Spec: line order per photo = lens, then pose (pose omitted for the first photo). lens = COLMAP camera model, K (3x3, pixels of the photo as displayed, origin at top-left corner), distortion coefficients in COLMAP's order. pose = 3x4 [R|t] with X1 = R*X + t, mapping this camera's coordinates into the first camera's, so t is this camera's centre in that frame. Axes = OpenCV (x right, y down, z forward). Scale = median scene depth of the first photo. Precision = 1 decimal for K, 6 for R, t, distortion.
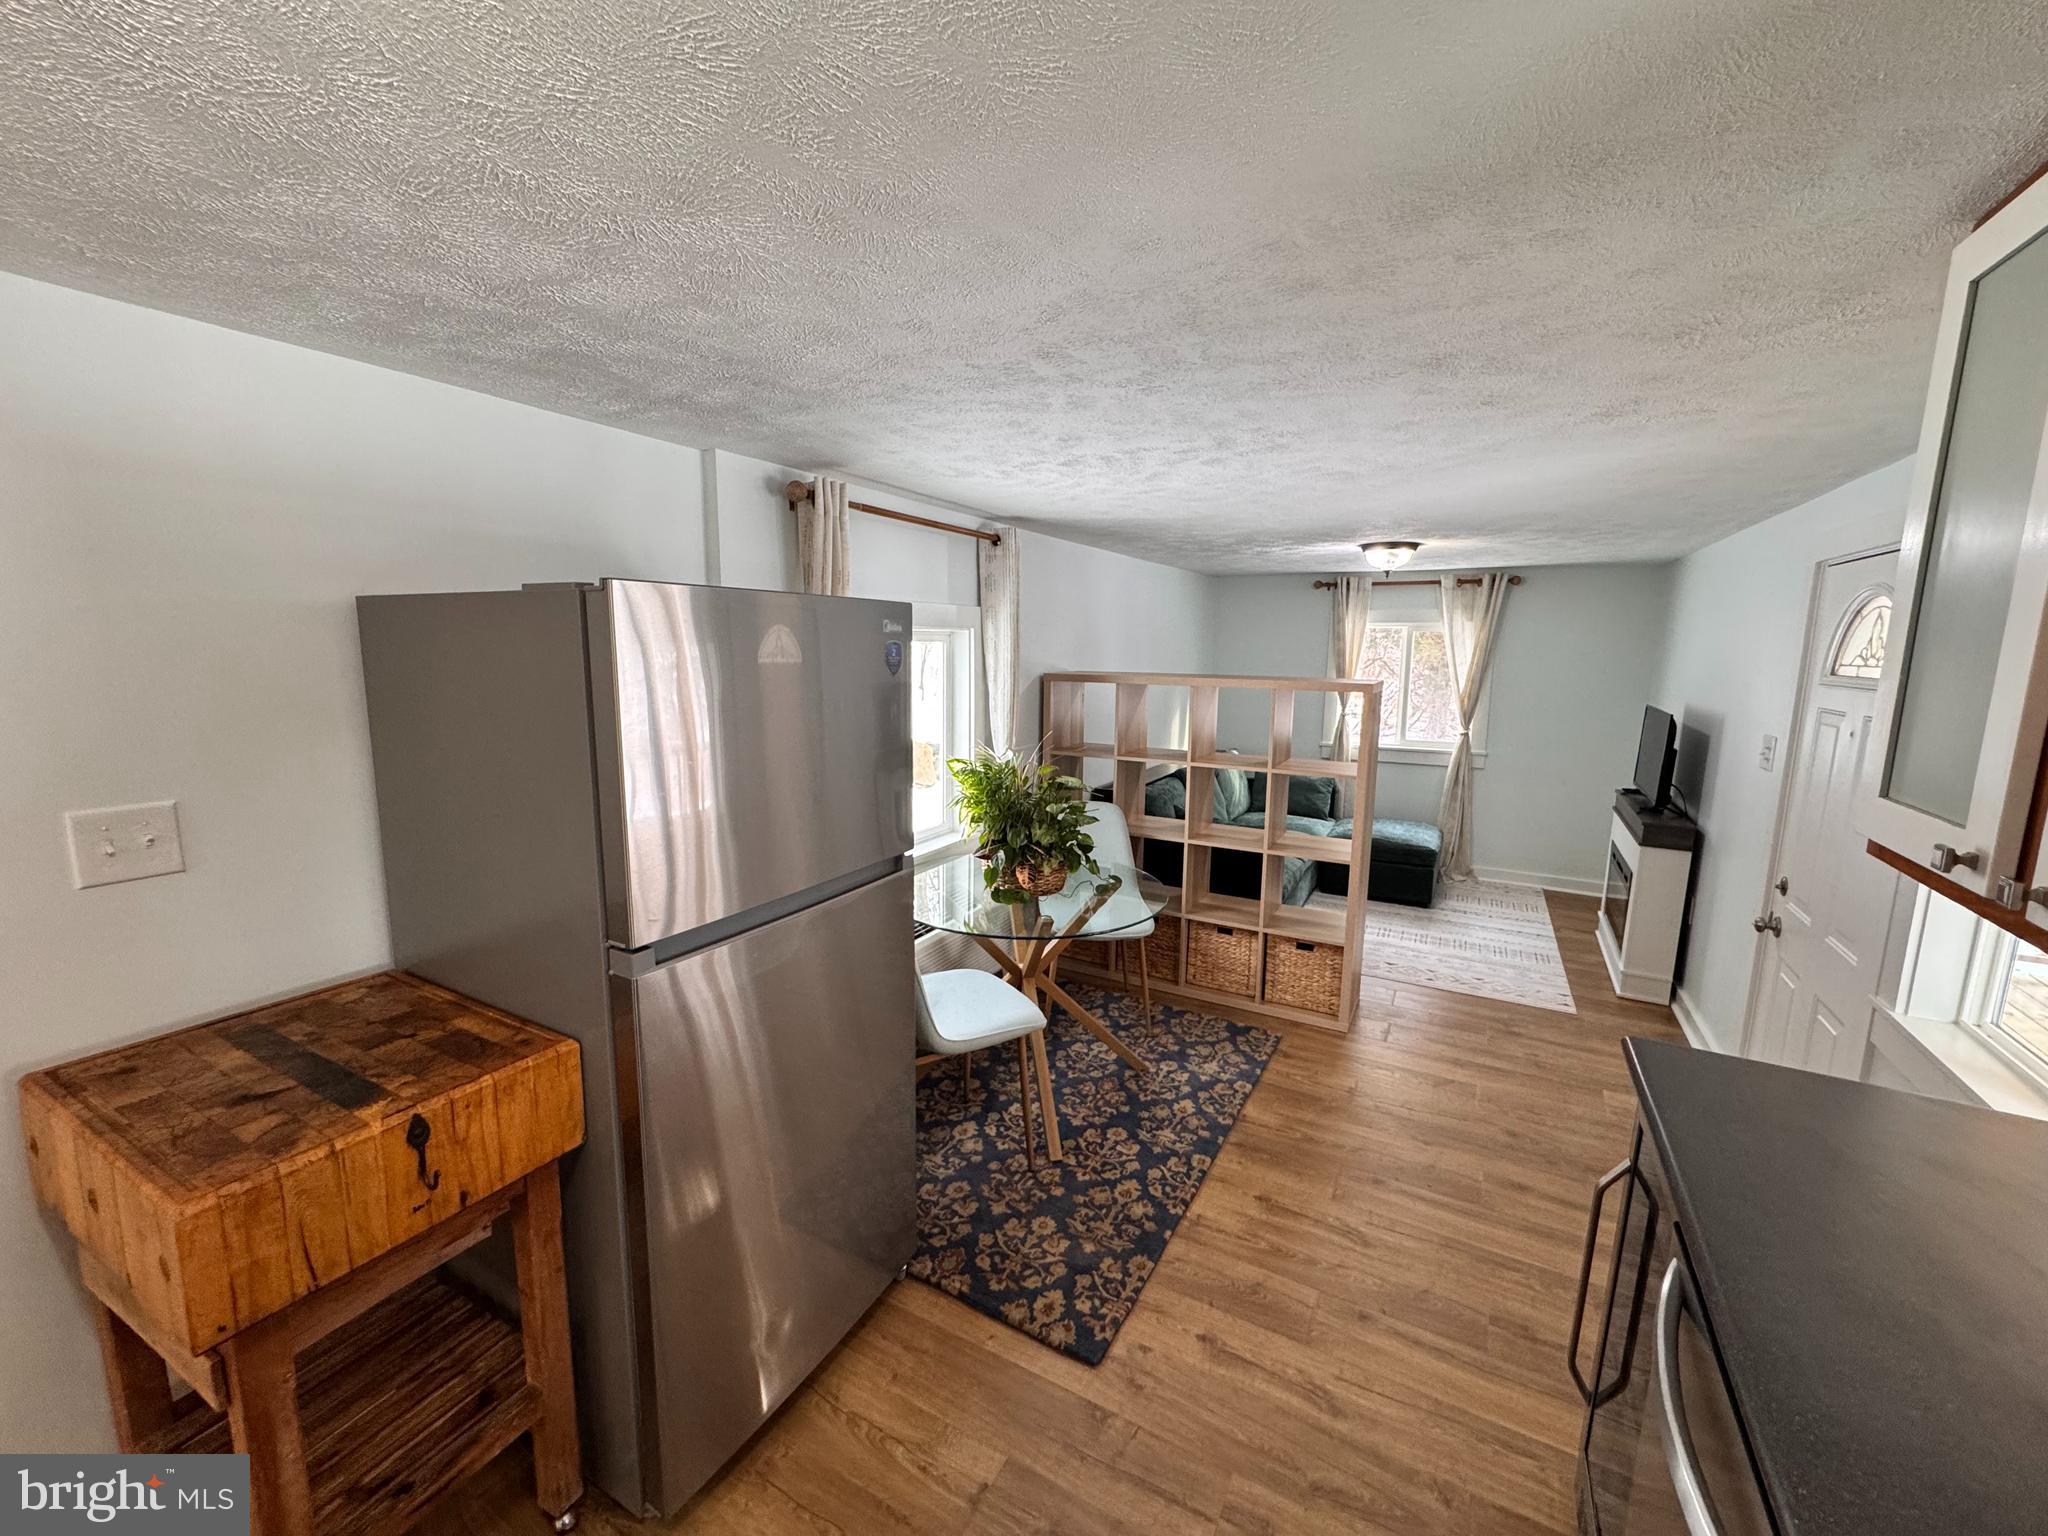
lens RADIAL K [[813.3, 0, 1028.8], [0, 813.3, 767.3], [0, 0, 1]] dist [-0.004477, 0.000570]
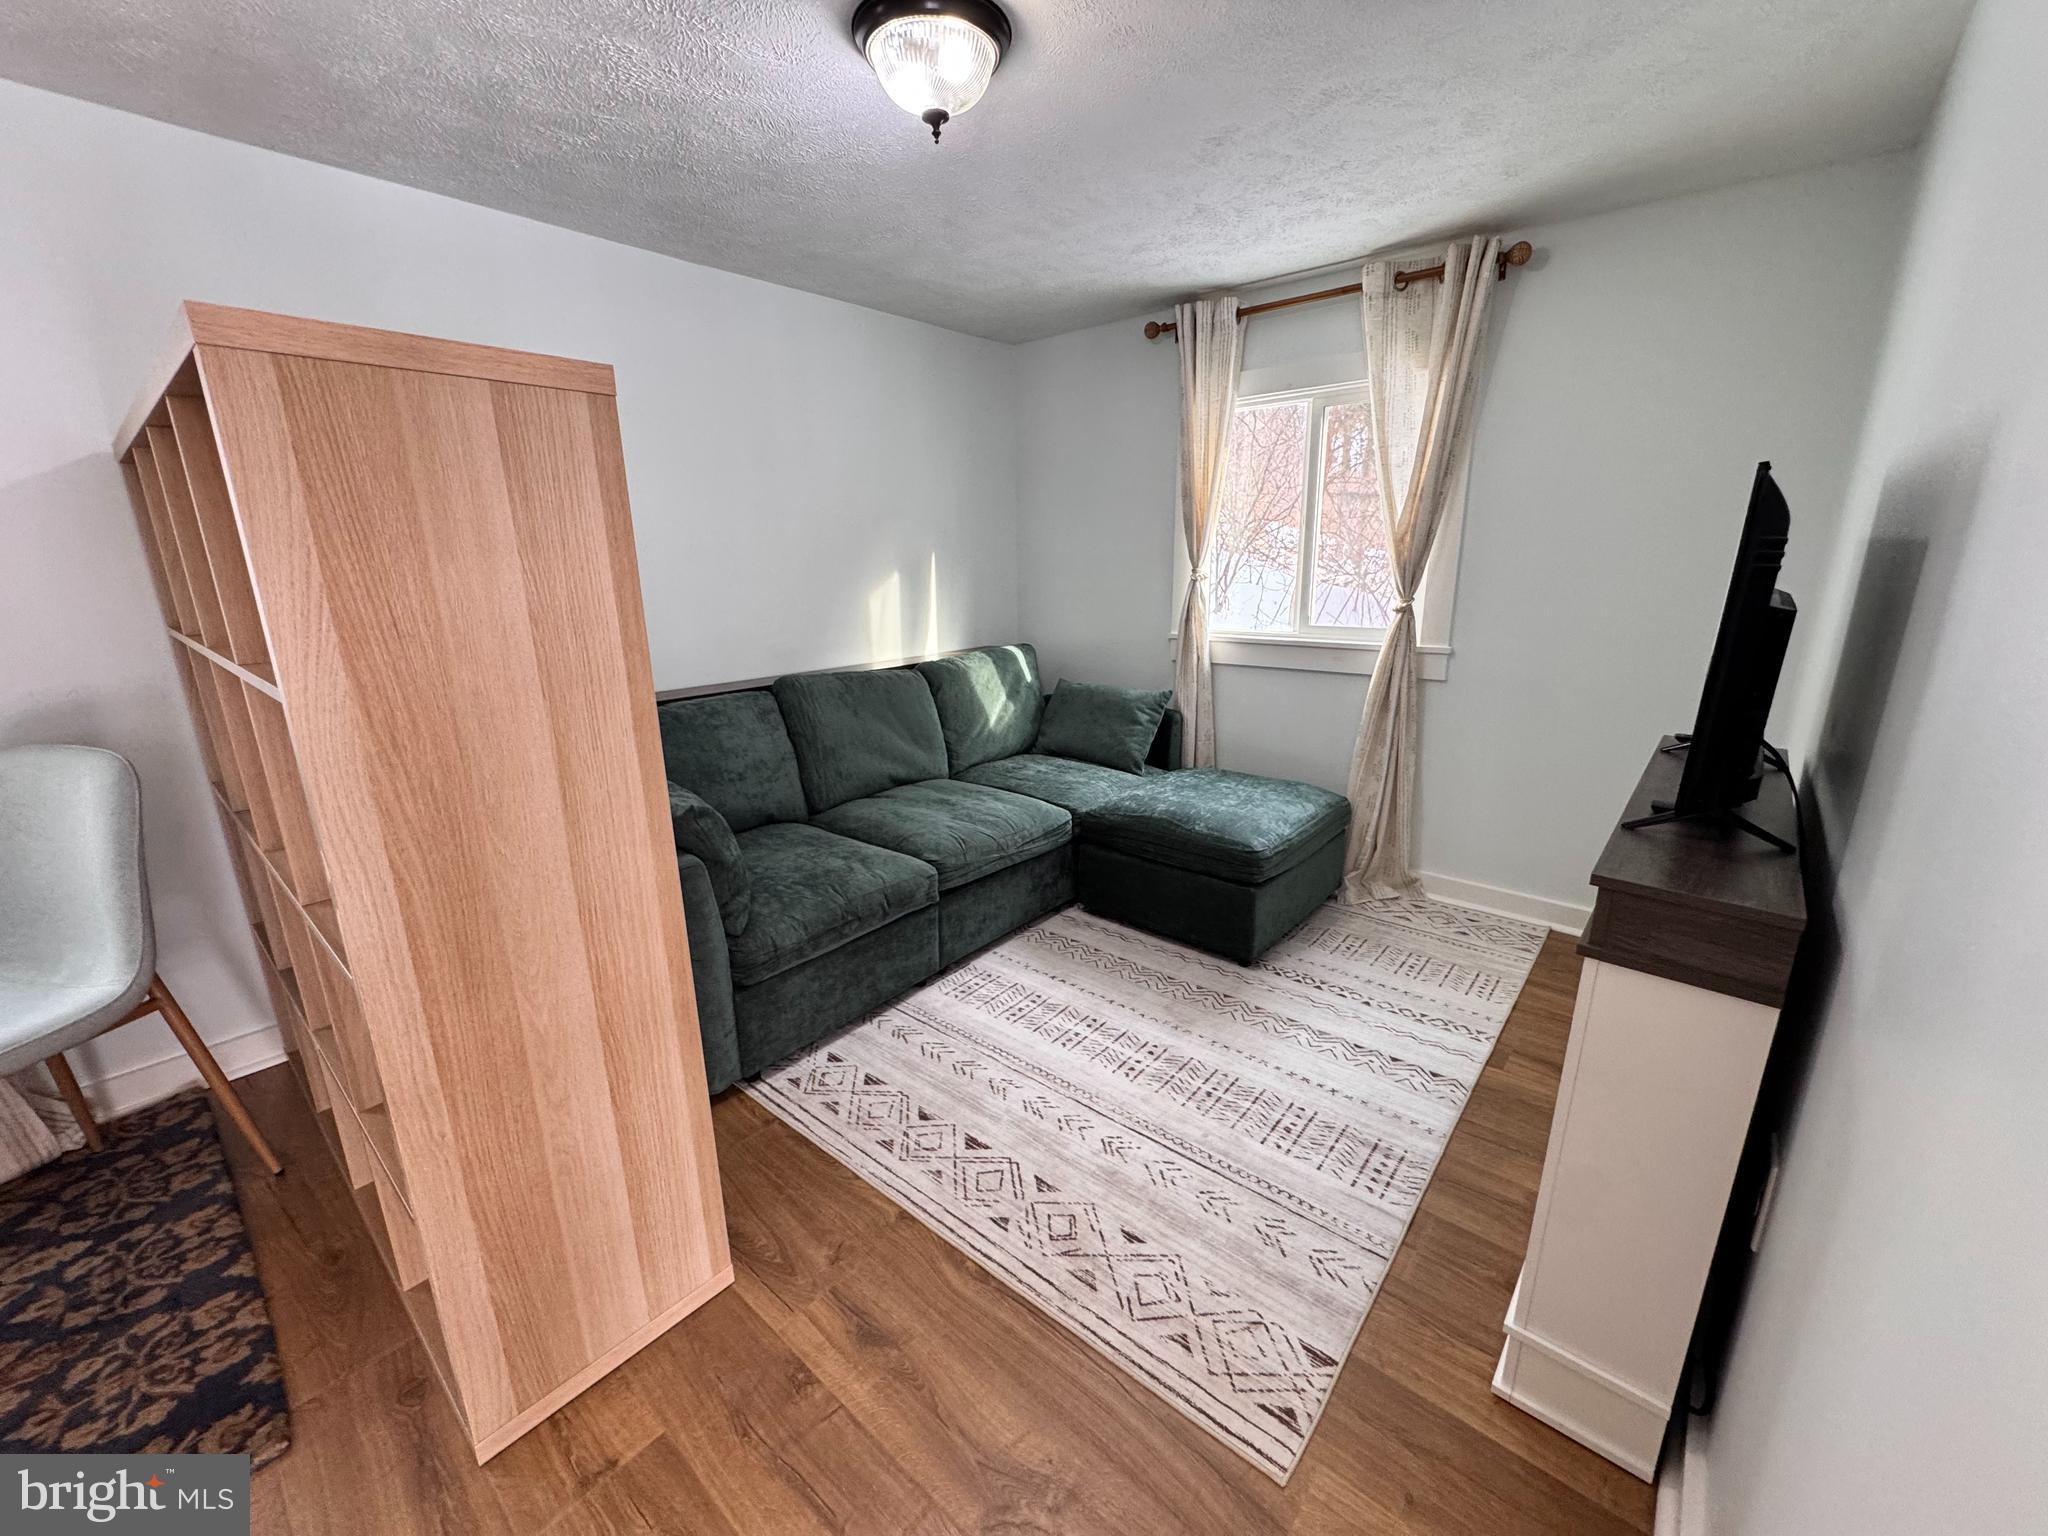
lens RADIAL K [[813.3, 0, 1031.6], [0, 813.3, 766.2], [0, 0, 1]] dist [-0.004477, 0.000570]
pose [[0.980347, 0.029799, -0.195016, 0.557619], [-0.009444, 0.994482, 0.104483, 0.005012], [0.197053, -0.100588, 0.975219, 0.626340]]
